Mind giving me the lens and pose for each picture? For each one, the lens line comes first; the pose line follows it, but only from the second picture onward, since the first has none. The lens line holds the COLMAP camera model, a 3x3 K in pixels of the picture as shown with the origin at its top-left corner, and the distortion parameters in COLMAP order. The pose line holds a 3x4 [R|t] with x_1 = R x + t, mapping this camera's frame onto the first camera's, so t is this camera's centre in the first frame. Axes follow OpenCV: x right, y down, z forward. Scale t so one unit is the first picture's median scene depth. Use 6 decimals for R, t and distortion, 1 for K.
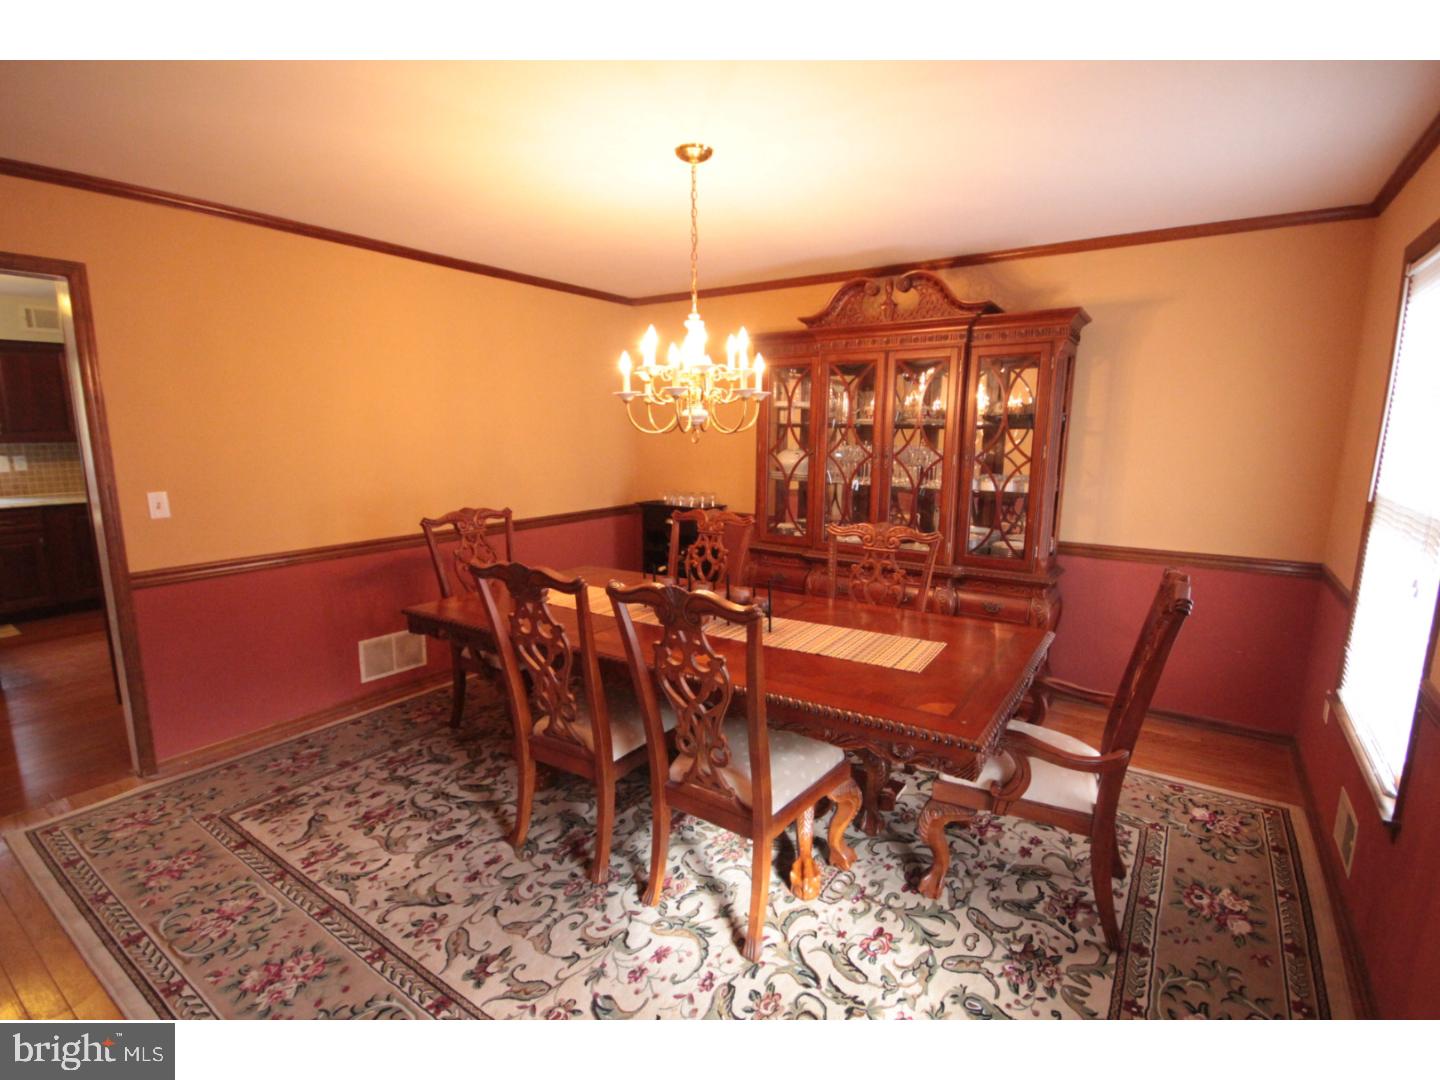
lens RADIAL K [[681.3, 0, 722.7], [0, 681.3, 548.5], [0, 0, 1]] dist [-0.001018, -0.000450]
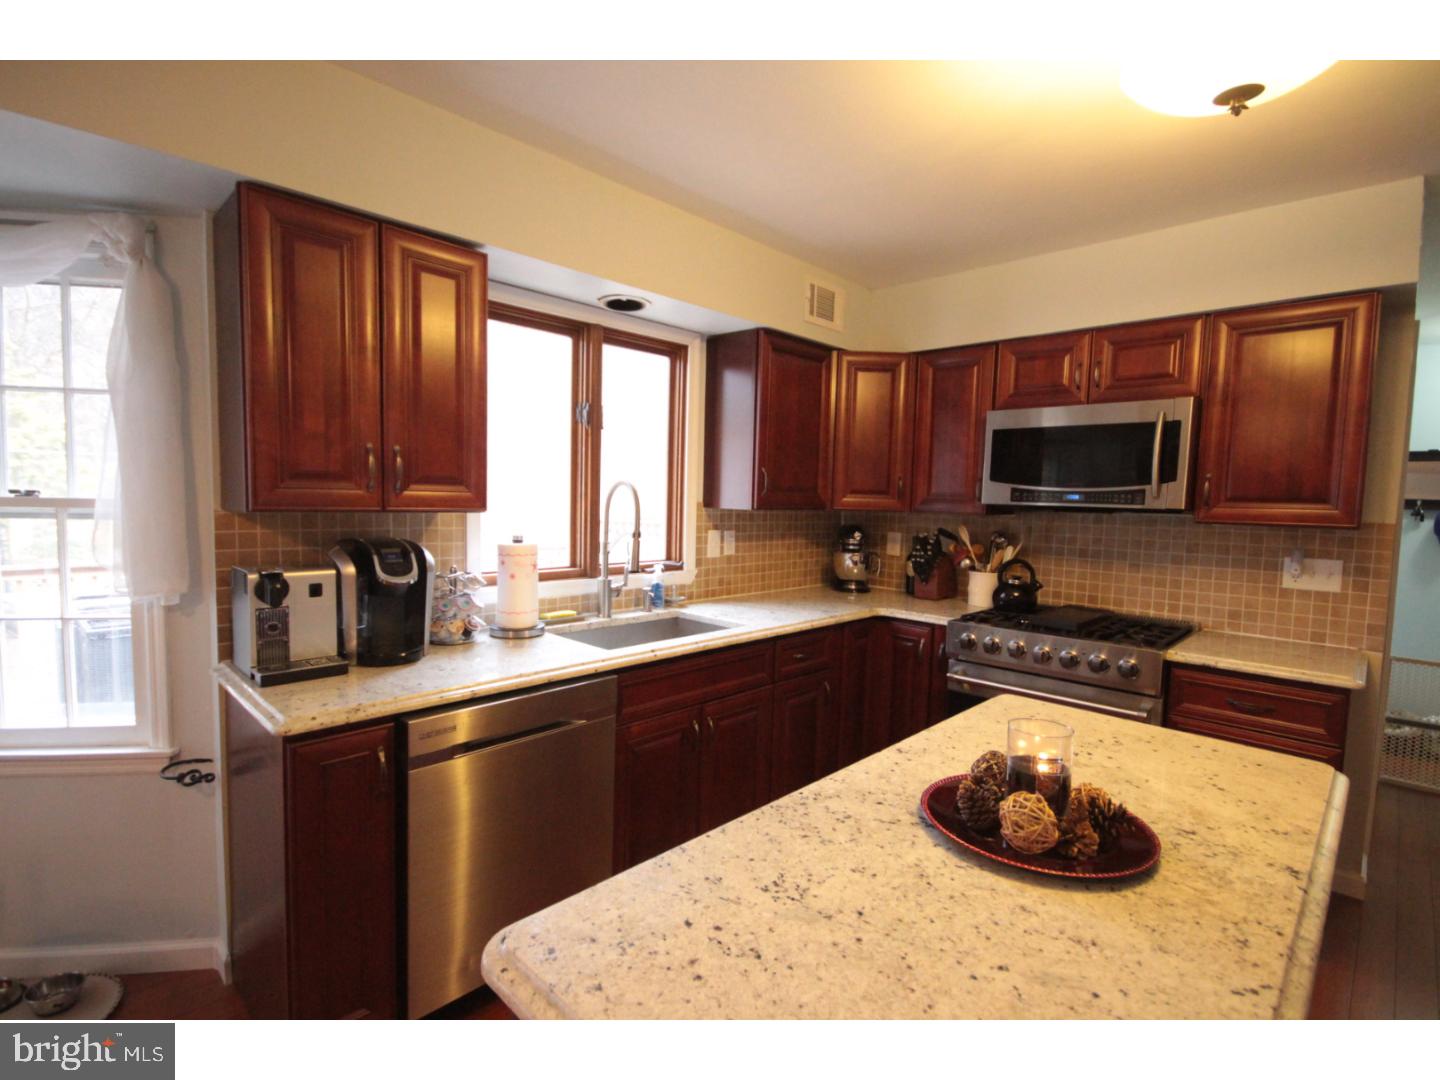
lens RADIAL K [[681.3, 0, 722.7], [0, 681.3, 548.5], [0, 0, 1]] dist [-0.001018, -0.000450]
pose [[0.986024, 0.035664, -0.162743, -0.945639], [-0.052049, 0.993868, -0.097554, -0.061916], [0.158266, 0.104661, 0.981834, 0.414149]]
